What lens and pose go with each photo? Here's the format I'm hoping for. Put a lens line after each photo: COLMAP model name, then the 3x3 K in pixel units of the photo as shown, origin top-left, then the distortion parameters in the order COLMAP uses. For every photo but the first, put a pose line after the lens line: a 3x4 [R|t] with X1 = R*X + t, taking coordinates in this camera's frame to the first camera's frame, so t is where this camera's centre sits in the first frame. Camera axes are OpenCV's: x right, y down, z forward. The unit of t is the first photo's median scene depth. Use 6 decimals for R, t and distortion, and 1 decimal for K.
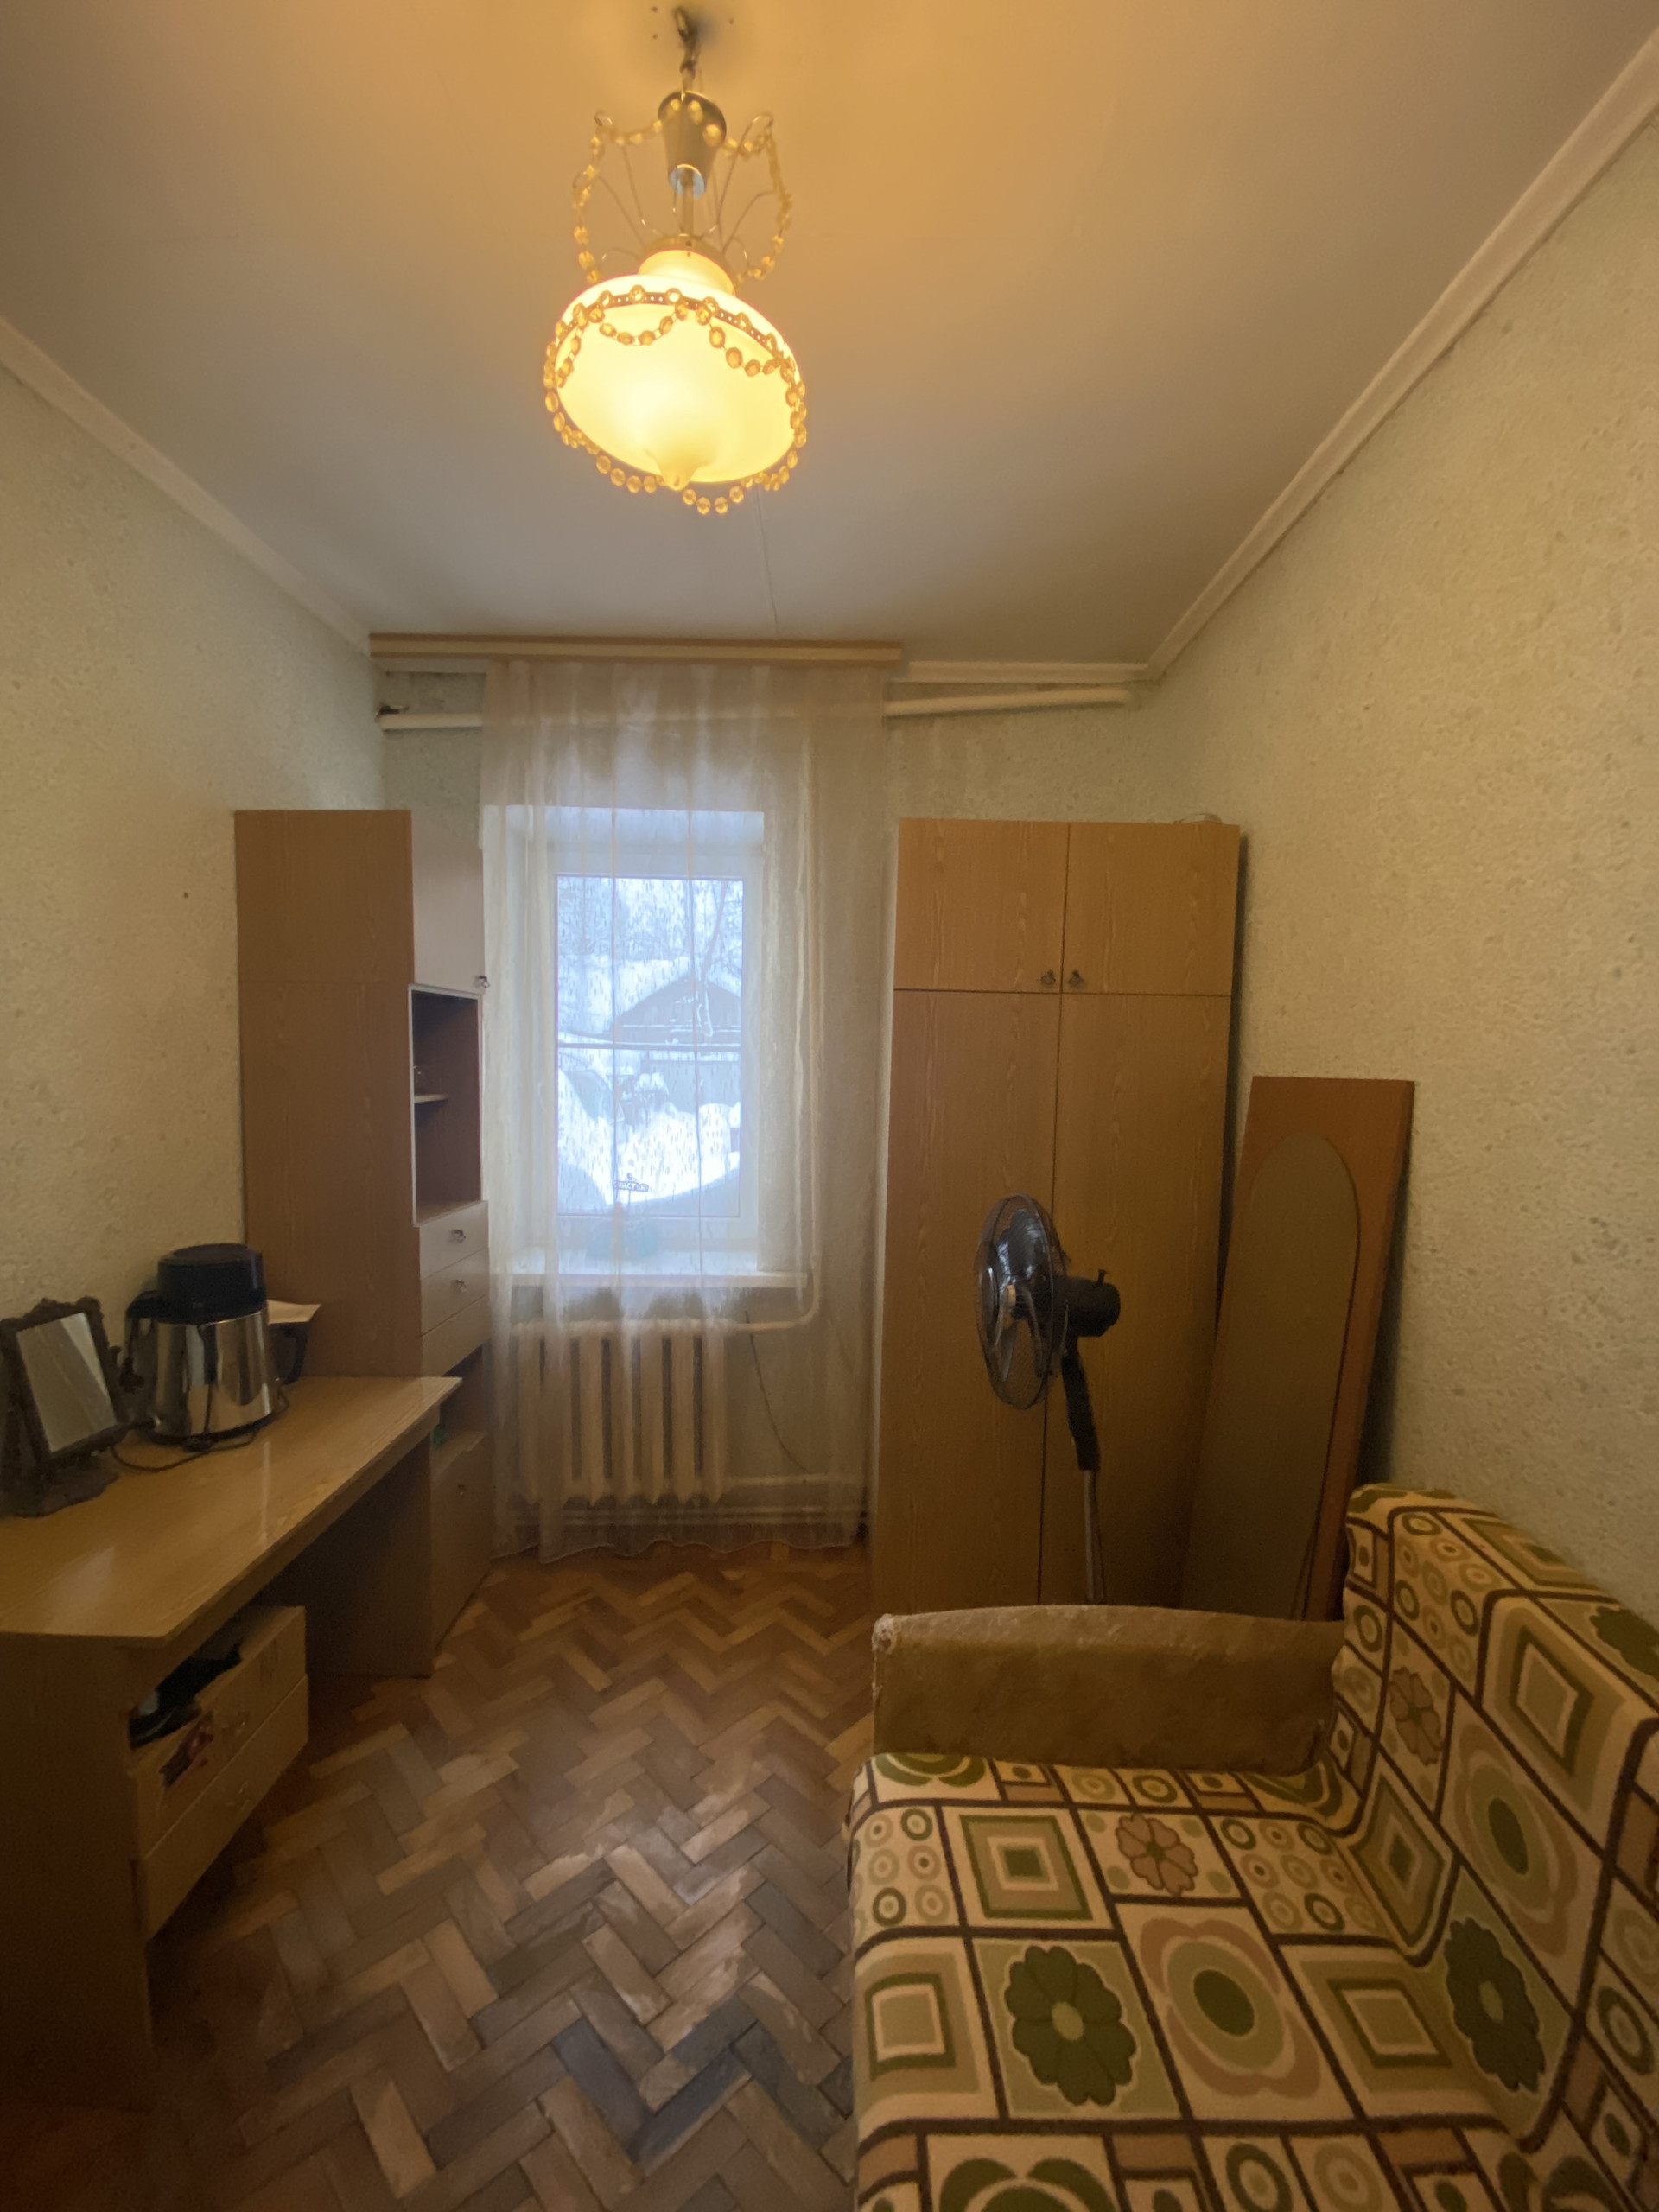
lens RADIAL K [[915.8, 0, 831.1], [0, 915.8, 1107.6], [0, 0, 1]] dist [-0.003312, -0.000561]
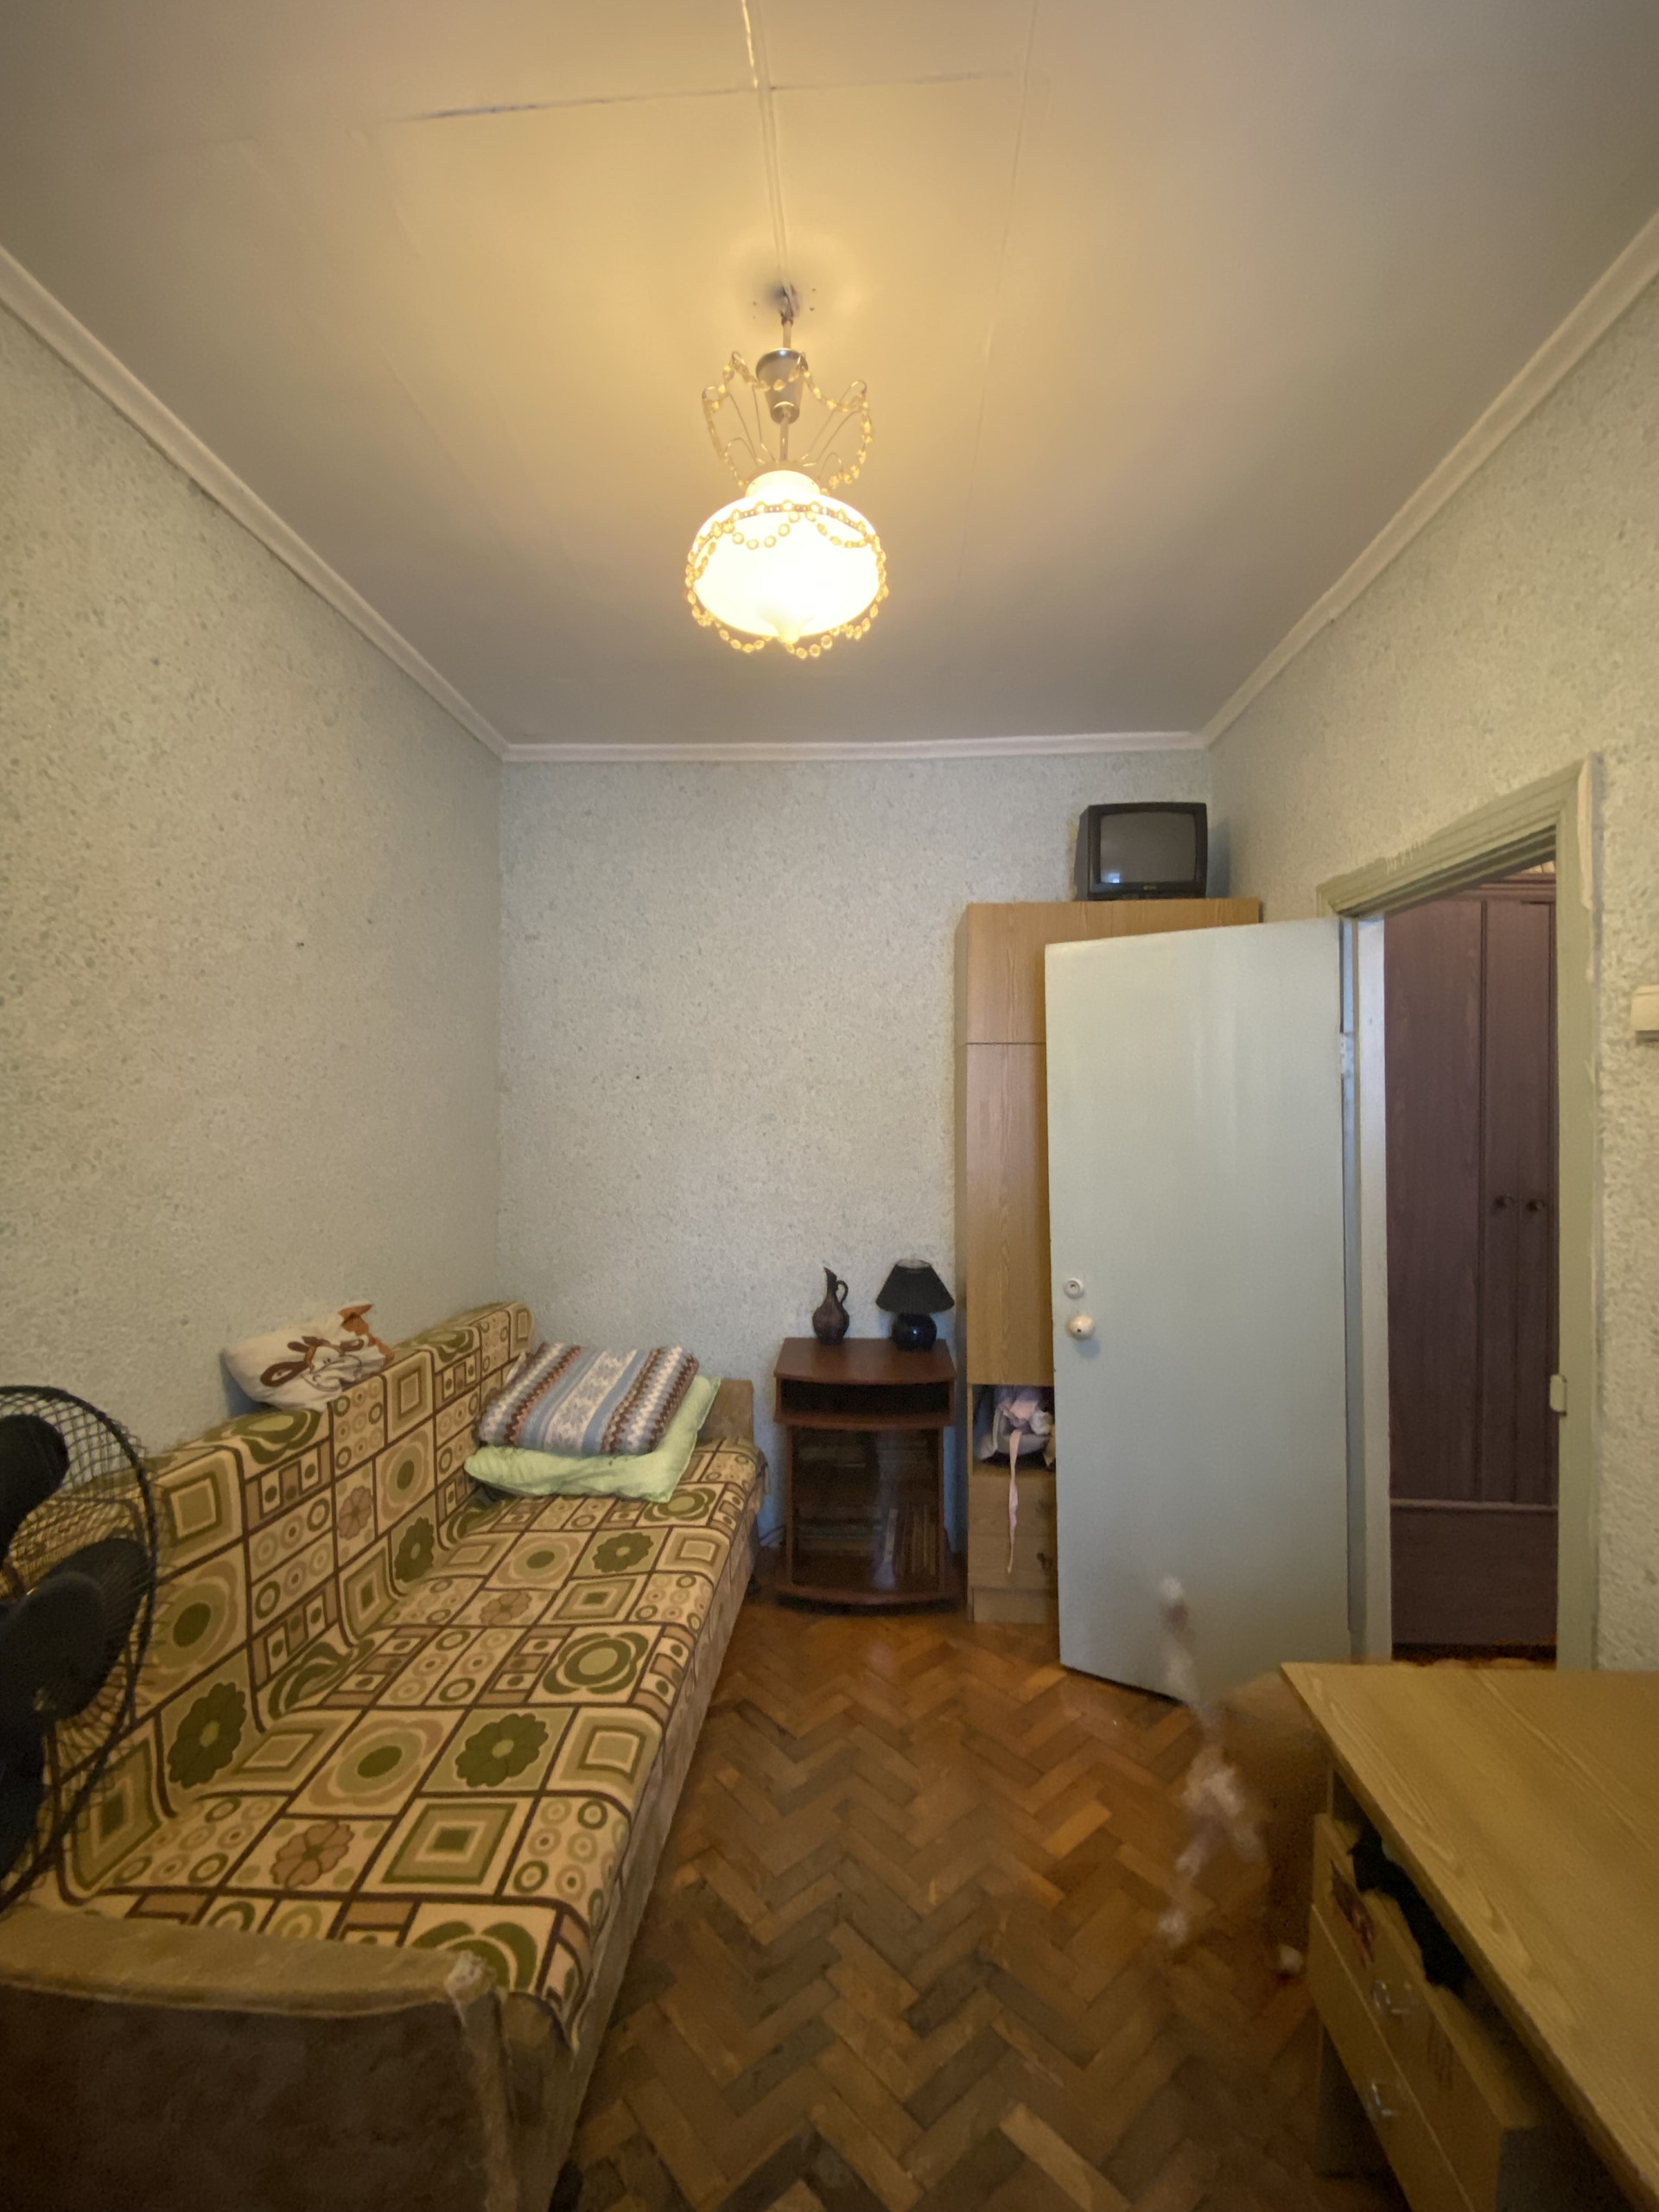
lens RADIAL K [[915.8, 0, 834.6], [0, 915.8, 1107.4], [0, 0, 1]] dist [-0.003312, -0.000561]
pose [[-0.998270, -0.024079, 0.053637, -0.295208], [-0.021239, 0.998374, 0.052898, -0.097637], [-0.054823, 0.051667, -0.997158, 2.170251]]
